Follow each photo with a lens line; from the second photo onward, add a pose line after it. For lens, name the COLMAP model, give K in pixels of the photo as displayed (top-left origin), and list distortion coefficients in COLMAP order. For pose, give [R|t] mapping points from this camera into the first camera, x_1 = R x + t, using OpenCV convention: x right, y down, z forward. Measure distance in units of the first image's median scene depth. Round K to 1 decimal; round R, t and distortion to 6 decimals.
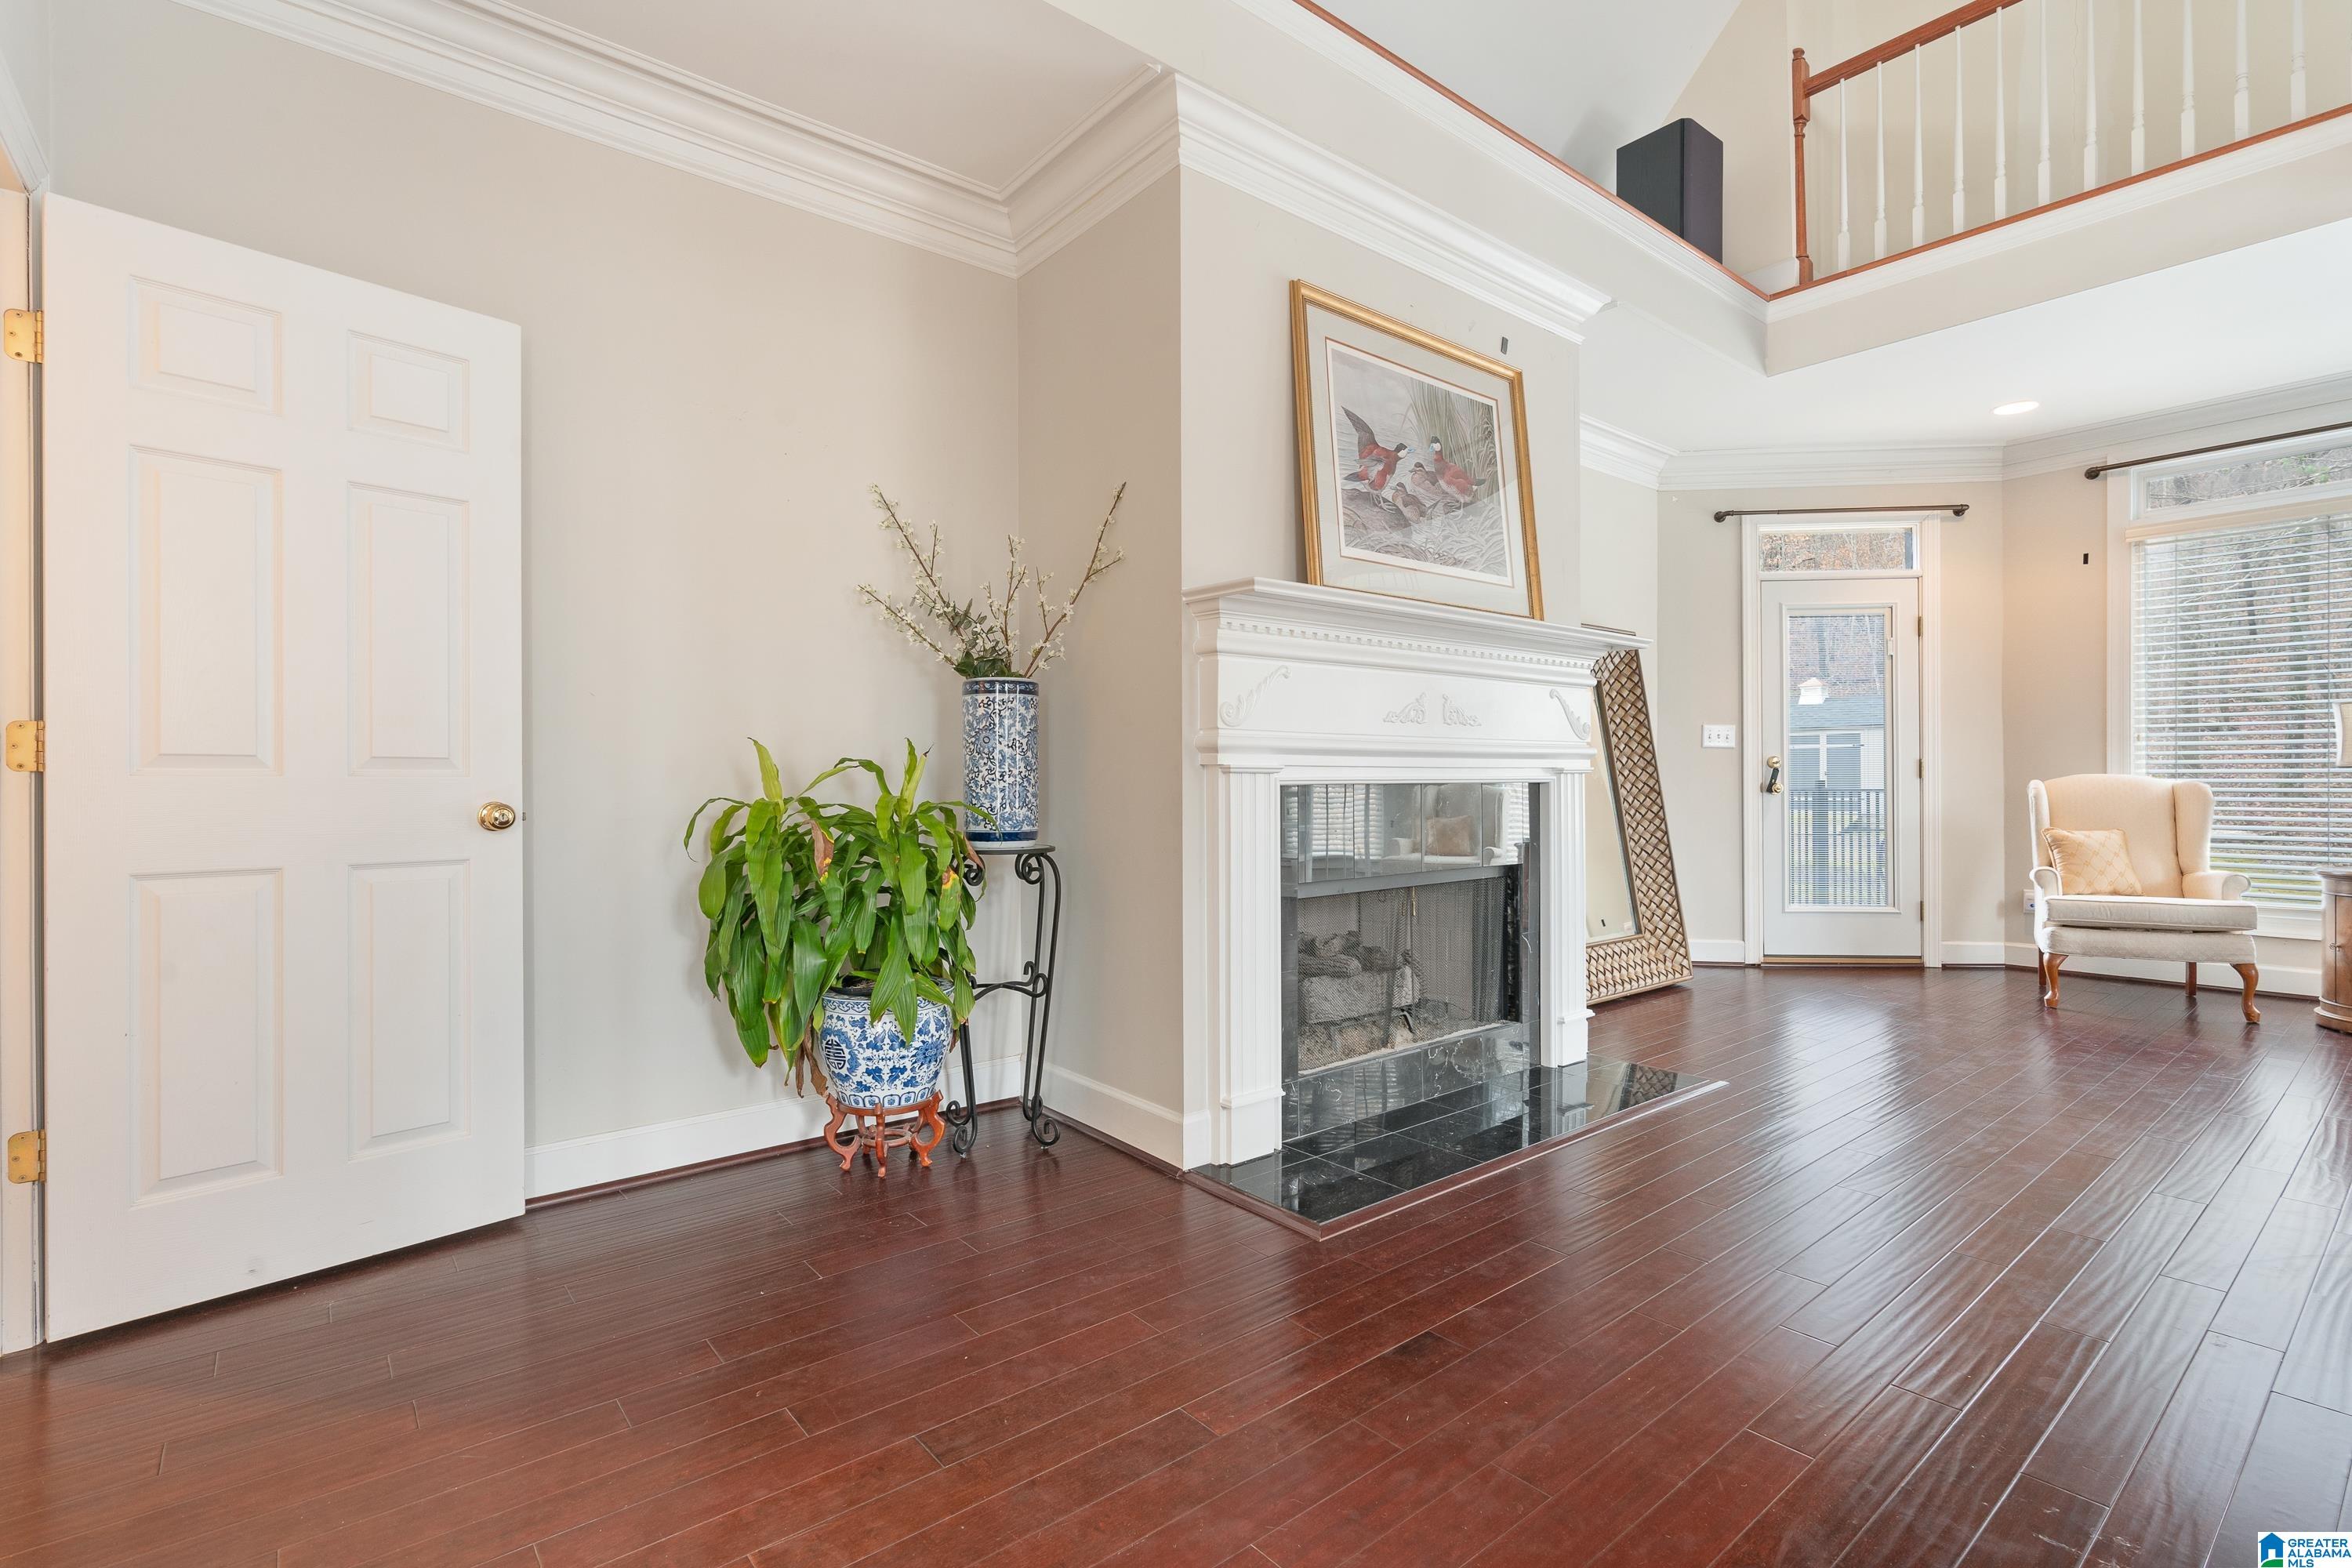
lens RADIAL K [[1075.5, 0, 1176.0], [0, 1075.5, 784.0], [0, 0, 1]] dist [-0.001469, -0.000129]
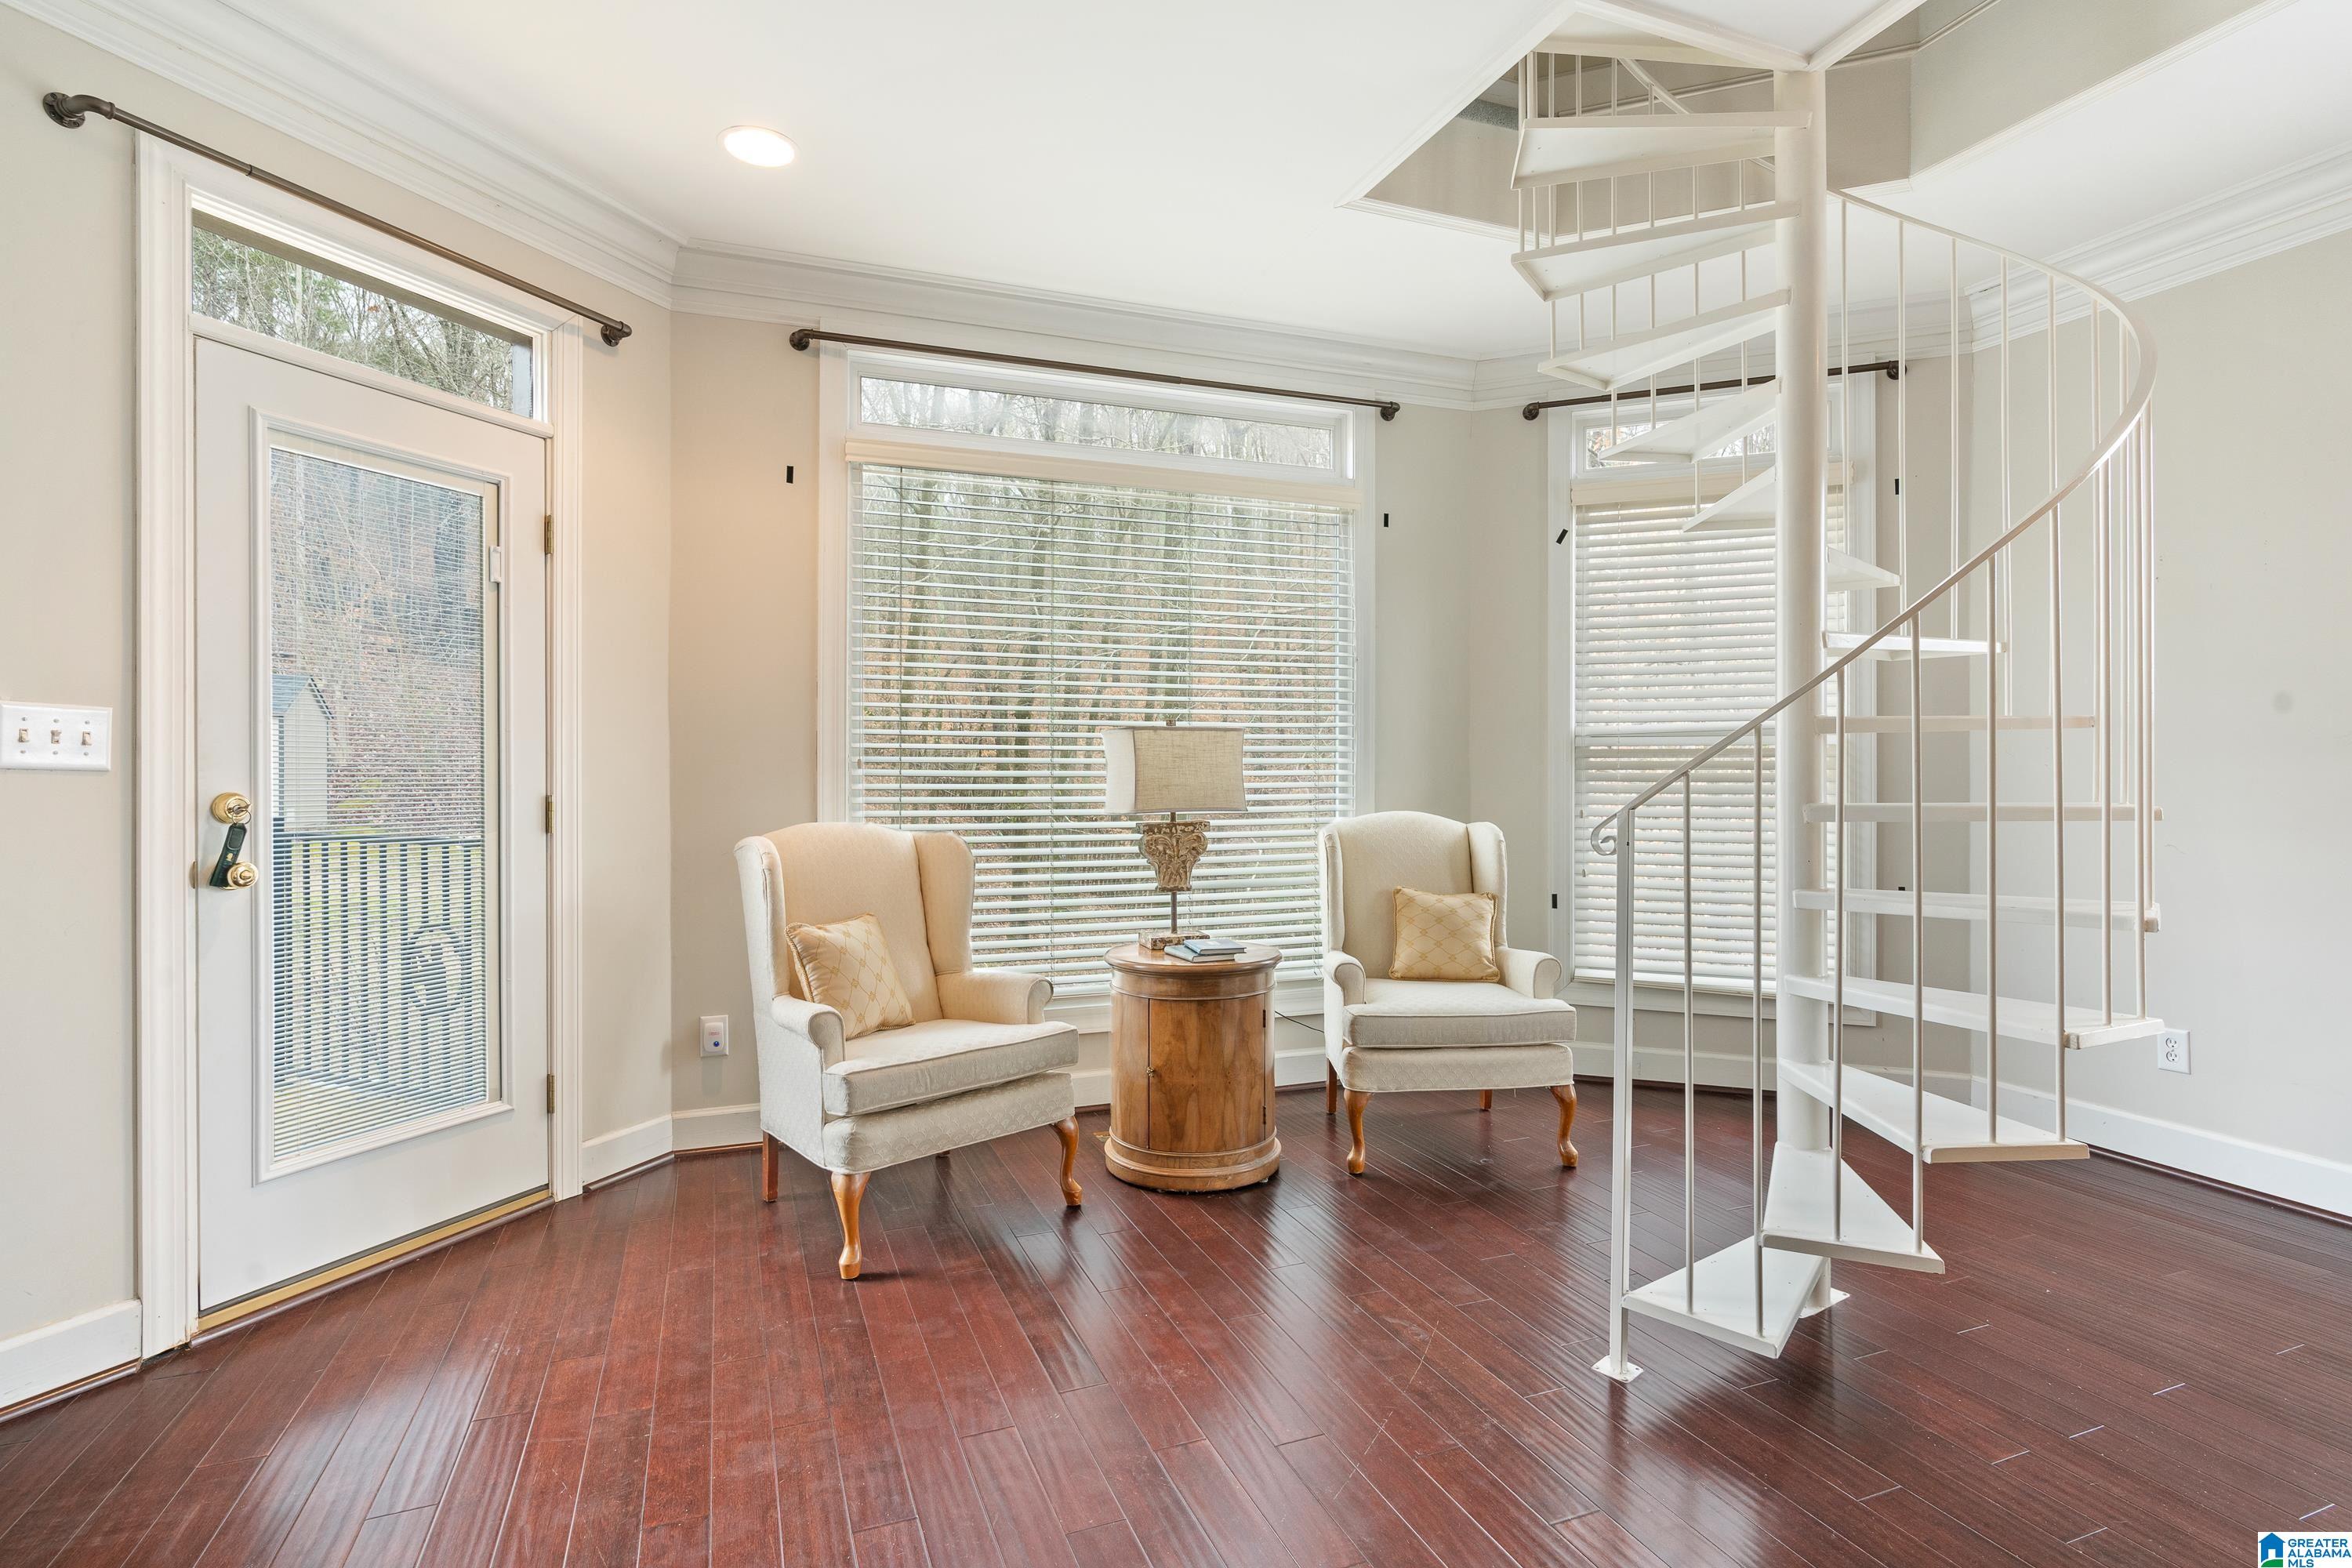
lens RADIAL K [[1132.4, 0, 1168.6], [0, 1132.4, 771.9], [0, 0, 1]] dist [-0.000504, -0.000730]
pose [[0.294570, 0.004616, 0.955619, 0.270548], [0.000919, 0.999987, -0.005113, -0.031821], [-0.955629, 0.002384, 0.294562, 0.567699]]
